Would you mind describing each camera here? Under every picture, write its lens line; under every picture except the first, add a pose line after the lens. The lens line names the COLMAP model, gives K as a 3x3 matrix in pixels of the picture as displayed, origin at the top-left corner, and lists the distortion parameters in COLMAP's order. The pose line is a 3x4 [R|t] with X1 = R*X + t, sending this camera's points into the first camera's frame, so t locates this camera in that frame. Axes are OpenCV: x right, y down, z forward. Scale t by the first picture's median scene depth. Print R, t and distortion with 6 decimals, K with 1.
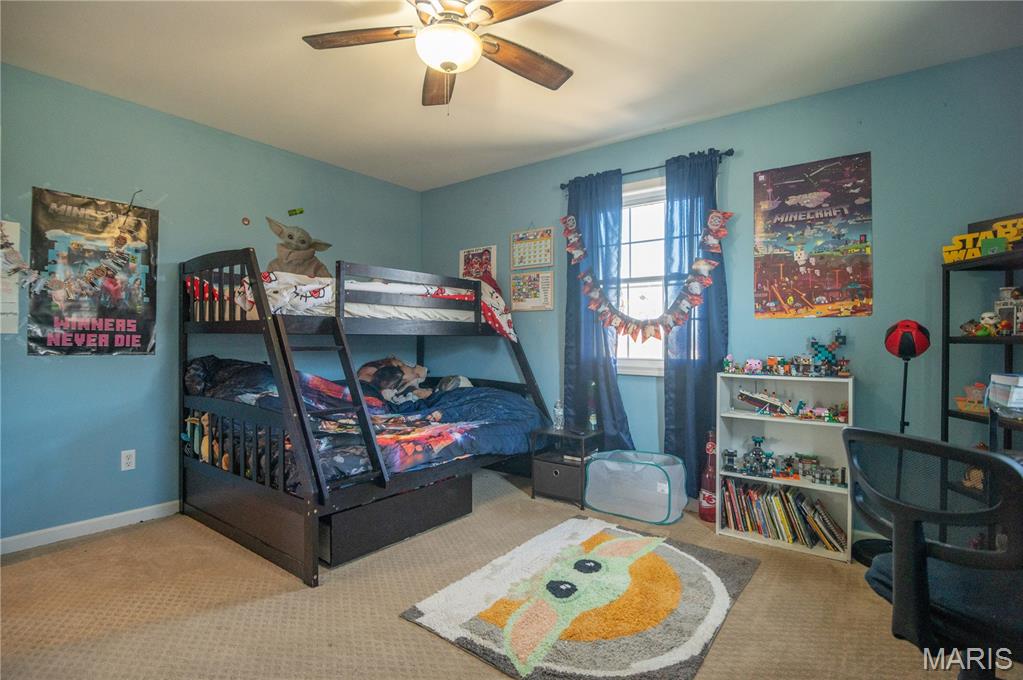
lens RADIAL K [[507.0, 0, 499.9], [0, 507.0, 339.1], [0, 0, 1]] dist [-0.021569, -0.000141]
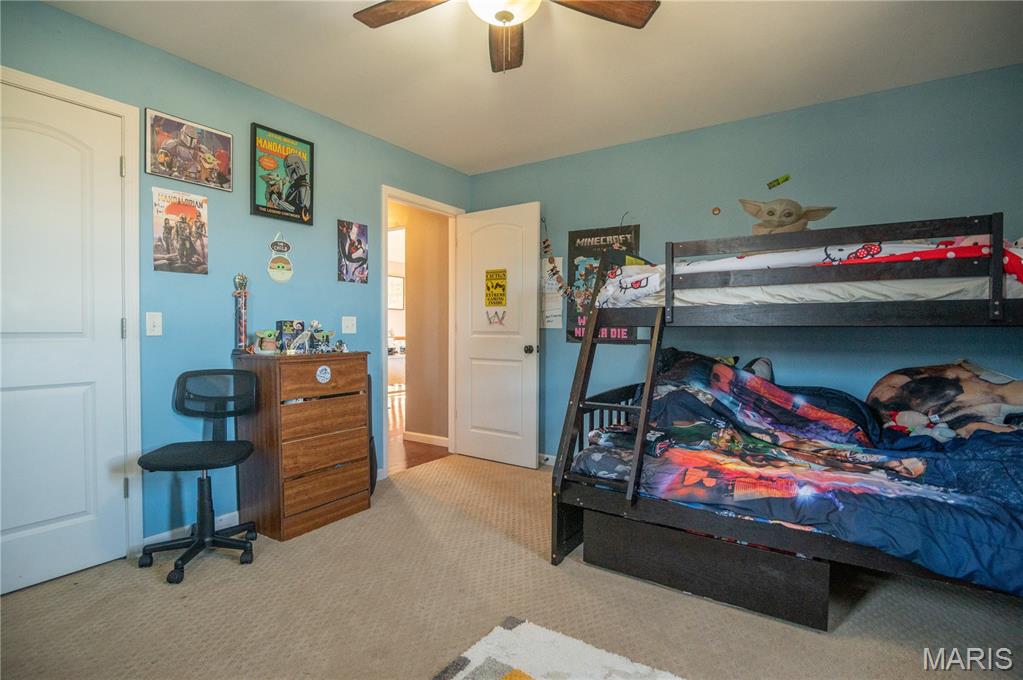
lens RADIAL K [[498.9, 0, 511.5], [0, 498.9, 340.0], [0, 0, 1]] dist [-0.015997, 0.000160]
pose [[0.064643, 0.017037, -0.997763, 0.524206], [-0.004084, 0.999850, 0.016808, 0.000553], [0.997900, 0.002989, 0.064703, 0.660639]]
